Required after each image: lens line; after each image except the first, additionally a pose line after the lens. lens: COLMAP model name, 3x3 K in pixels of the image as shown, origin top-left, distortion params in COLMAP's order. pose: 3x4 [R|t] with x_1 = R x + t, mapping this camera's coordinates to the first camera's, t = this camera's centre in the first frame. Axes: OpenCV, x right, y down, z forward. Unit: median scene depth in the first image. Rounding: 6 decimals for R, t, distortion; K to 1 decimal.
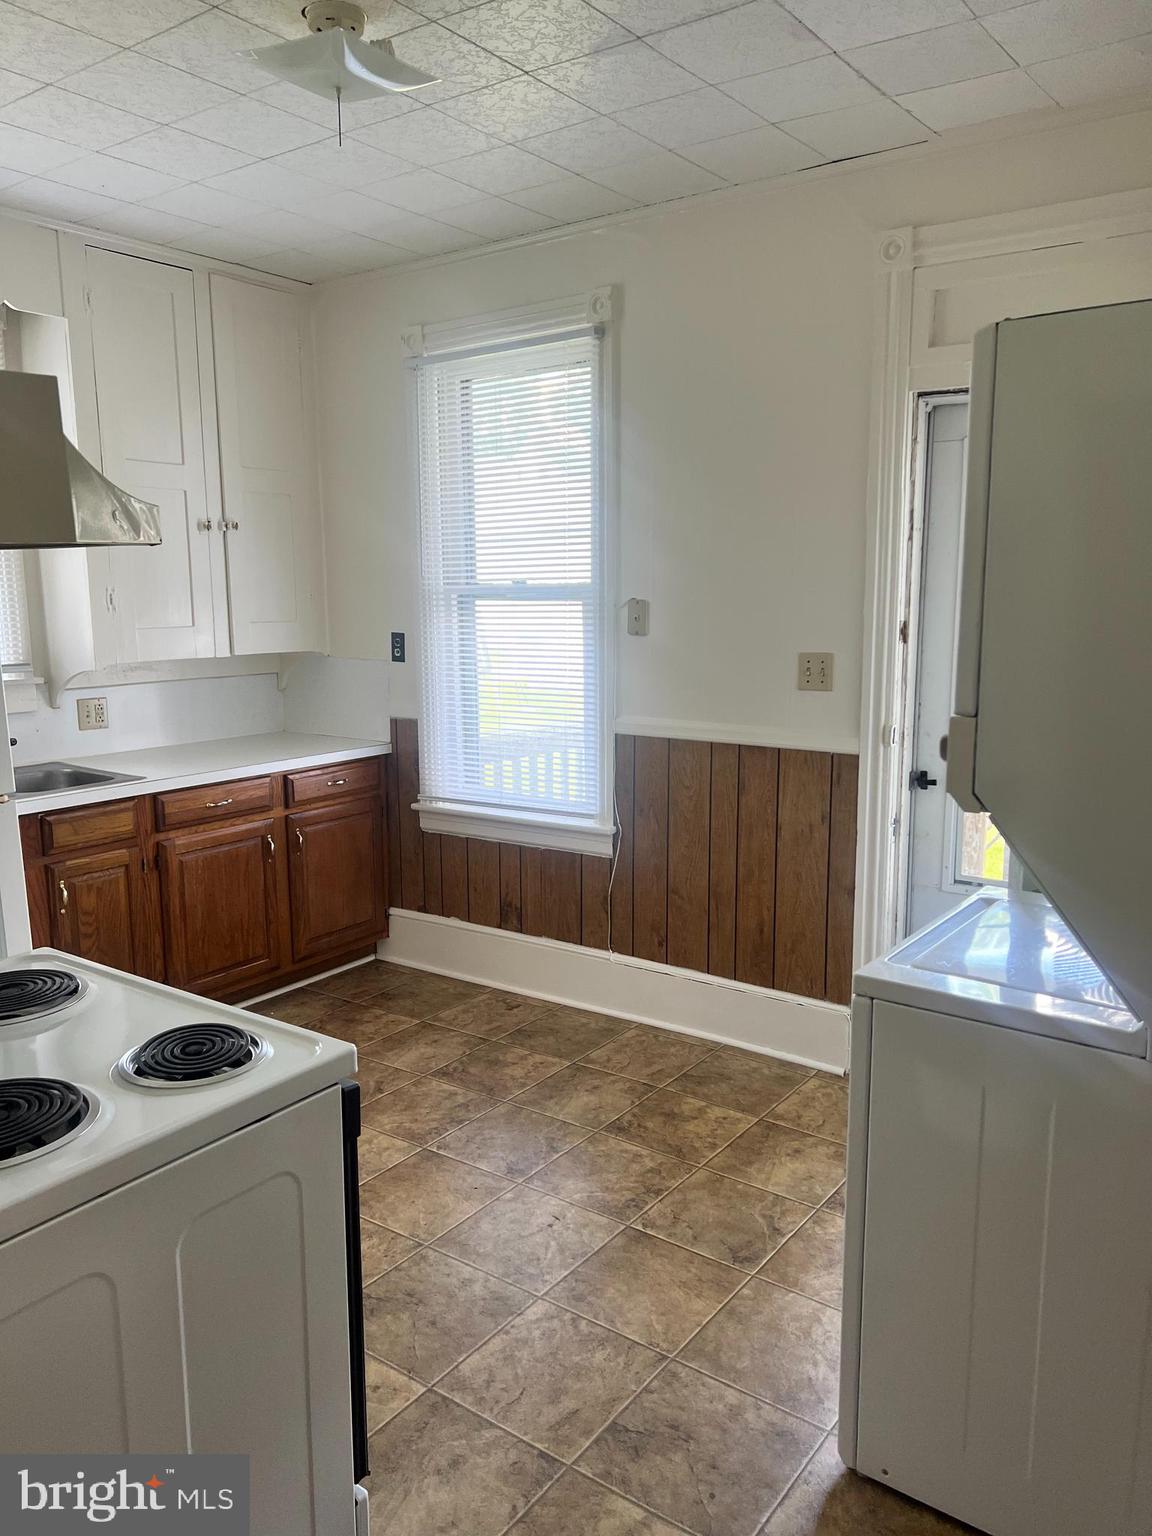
lens RADIAL K [[1156.8, 0, 576.0], [0, 1156.8, 768.0], [0, 0, 1]] dist [0.005100, 0.002765]
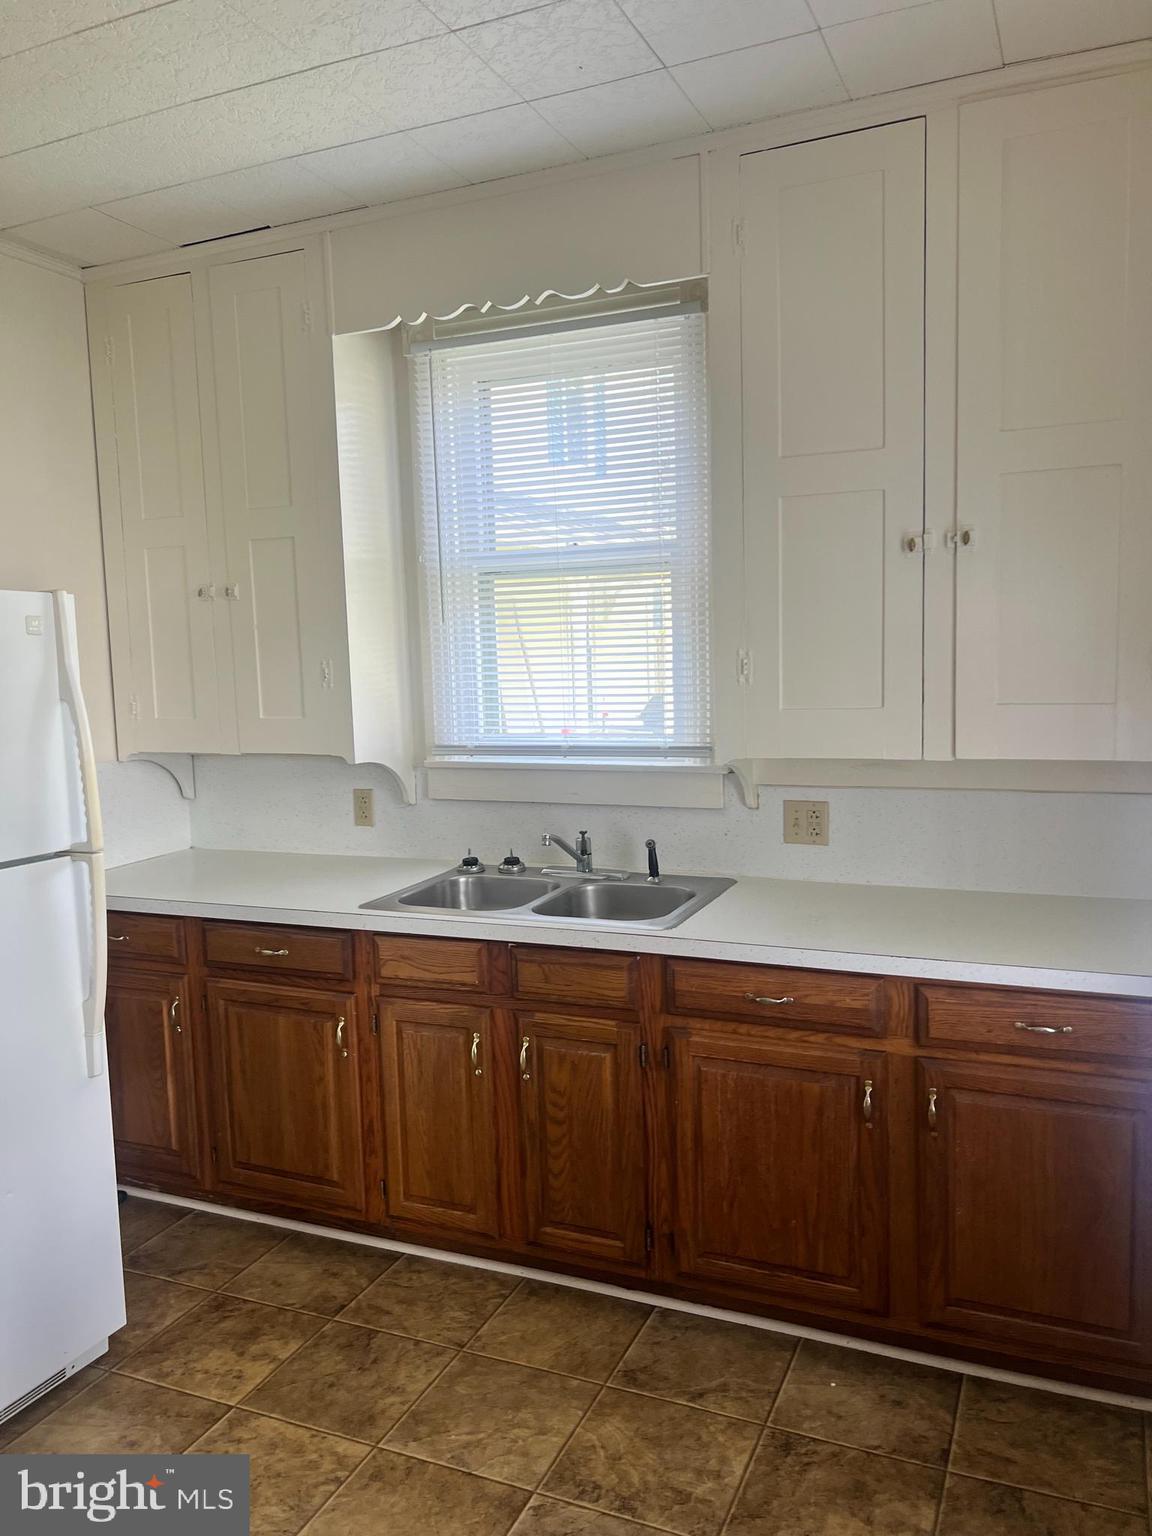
lens RADIAL K [[1156.8, 0, 576.0], [0, 1156.8, 768.0], [0, 0, 1]] dist [0.005100, 0.002765]
pose [[0.217181, 0.097659, -0.971234, 0.249469], [-0.132744, 0.988694, 0.069731, -0.118586], [0.967063, 0.113781, 0.227689, 0.747035]]
